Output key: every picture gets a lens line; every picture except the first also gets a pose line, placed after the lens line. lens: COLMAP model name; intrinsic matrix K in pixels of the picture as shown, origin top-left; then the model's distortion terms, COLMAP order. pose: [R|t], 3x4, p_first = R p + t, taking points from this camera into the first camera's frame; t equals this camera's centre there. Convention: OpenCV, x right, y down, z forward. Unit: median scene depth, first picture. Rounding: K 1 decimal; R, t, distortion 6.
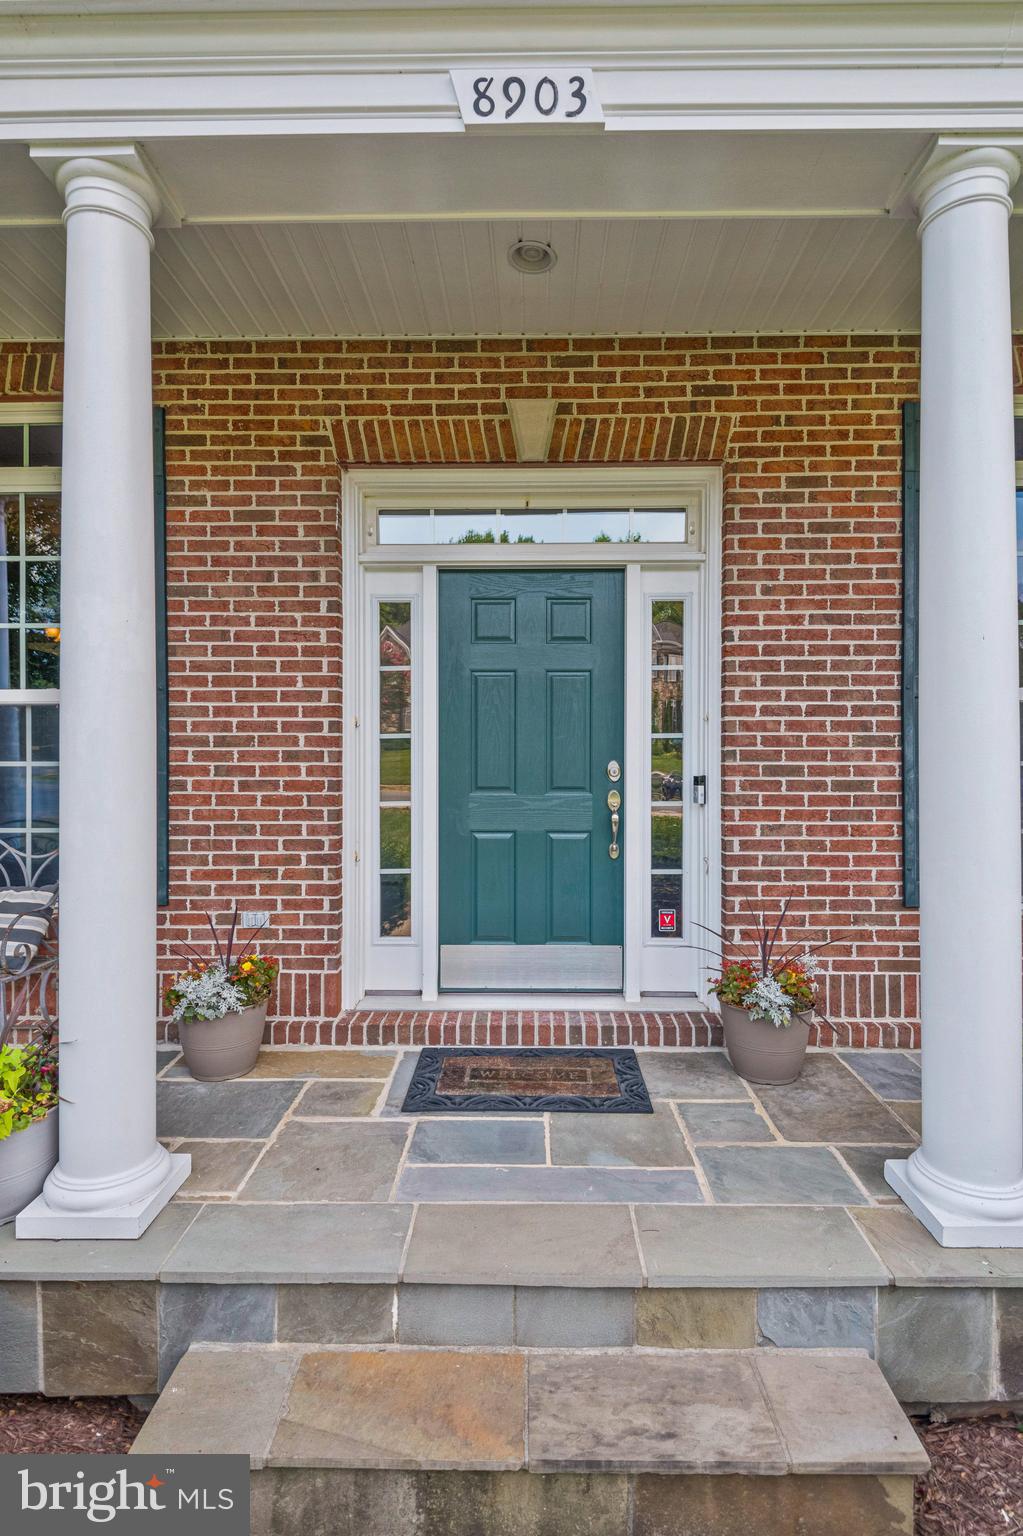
lens RADIAL K [[766.2, 0, 510.3], [0, 766.2, 756.4], [0, 0, 1]] dist [0.003693, -0.008132]
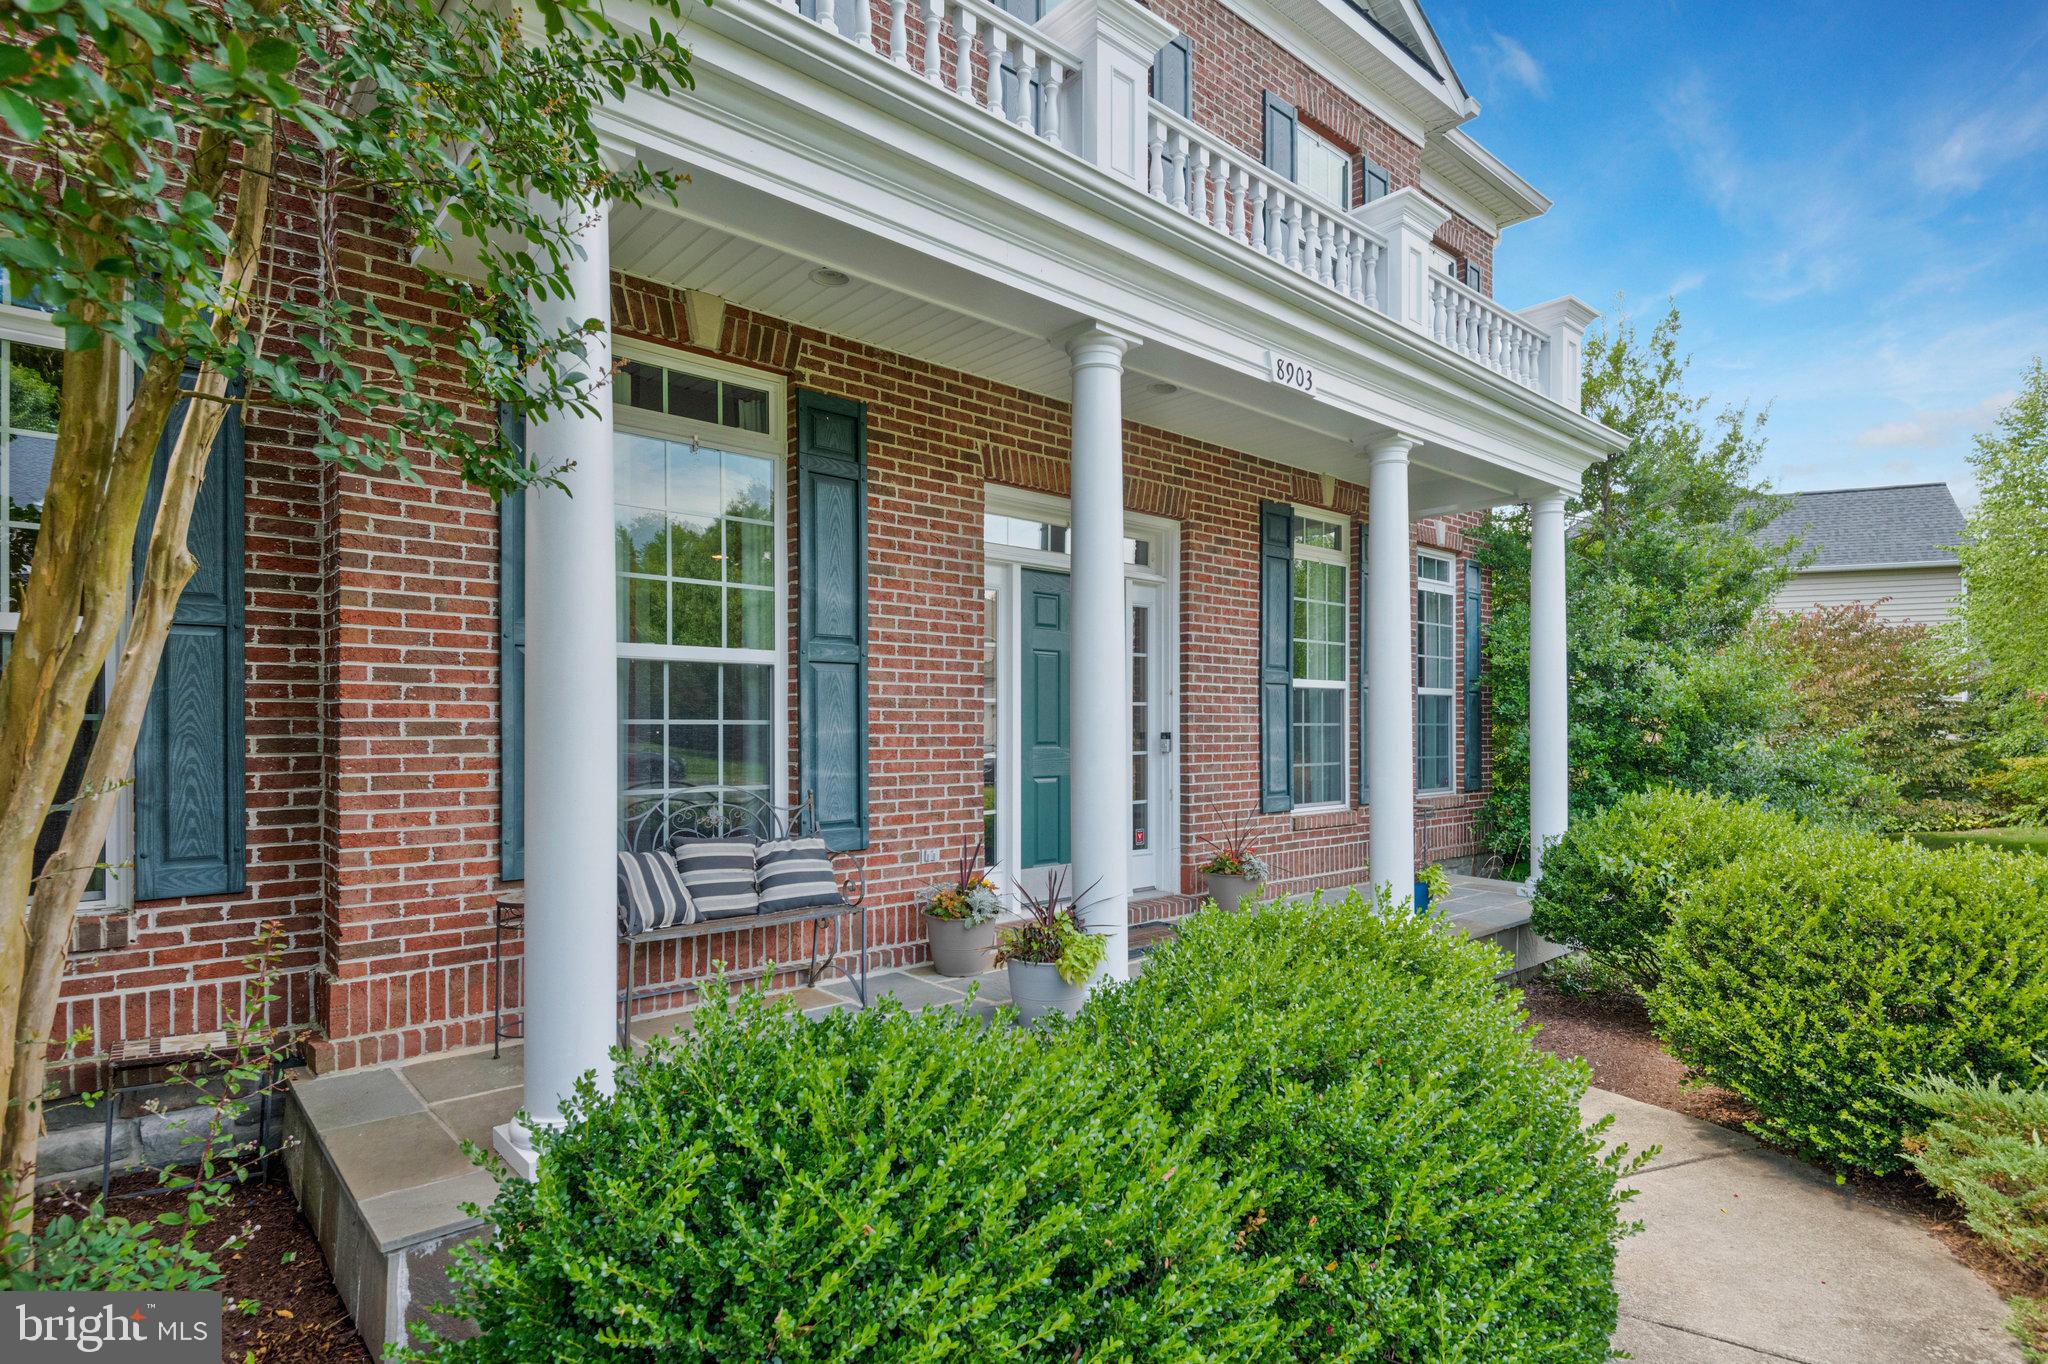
lens RADIAL K [[1021.6, 0, 1025.0], [0, 1021.6, 697.6], [0, 0, 1]] dist [0.003693, -0.008132]
pose [[0.744738, 0.021130, 0.667022, -1.284046], [-0.007814, 0.999706, -0.022945, 0.005971], [-0.667311, 0.011876, 0.744685, -0.264491]]
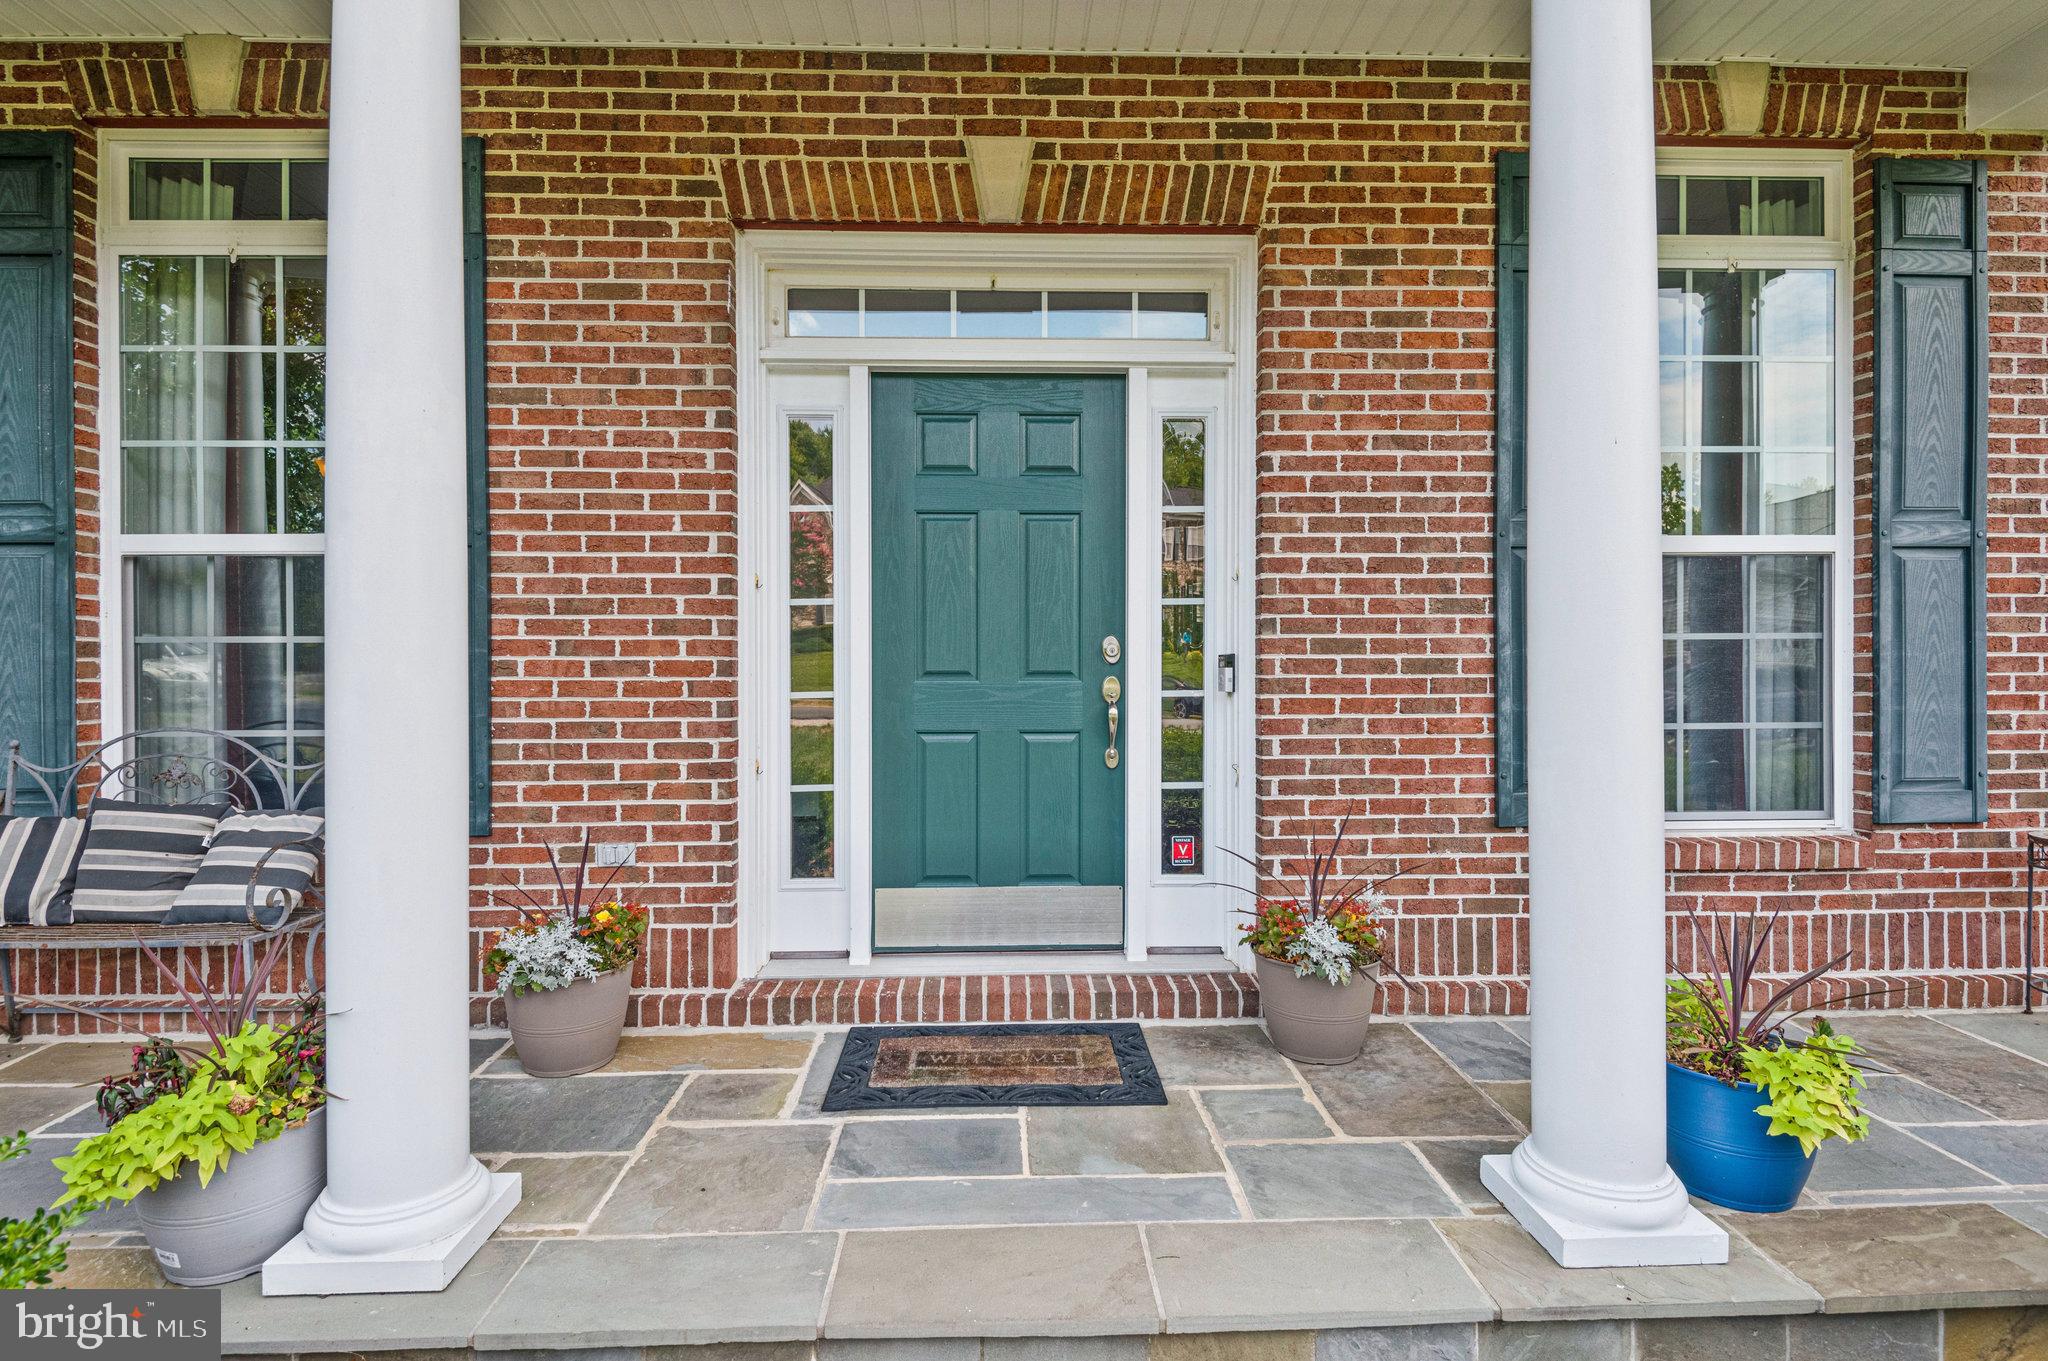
lens RADIAL K [[1021.6, 0, 1016.9], [0, 1021.6, 663.5], [0, 0, 1]] dist [0.003693, -0.008132]
pose [[0.998769, -0.001371, 0.049584, -0.004176], [0.001124, 0.999987, 0.005002, 0.029981], [-0.049590, -0.004941, 0.998757, 0.025874]]
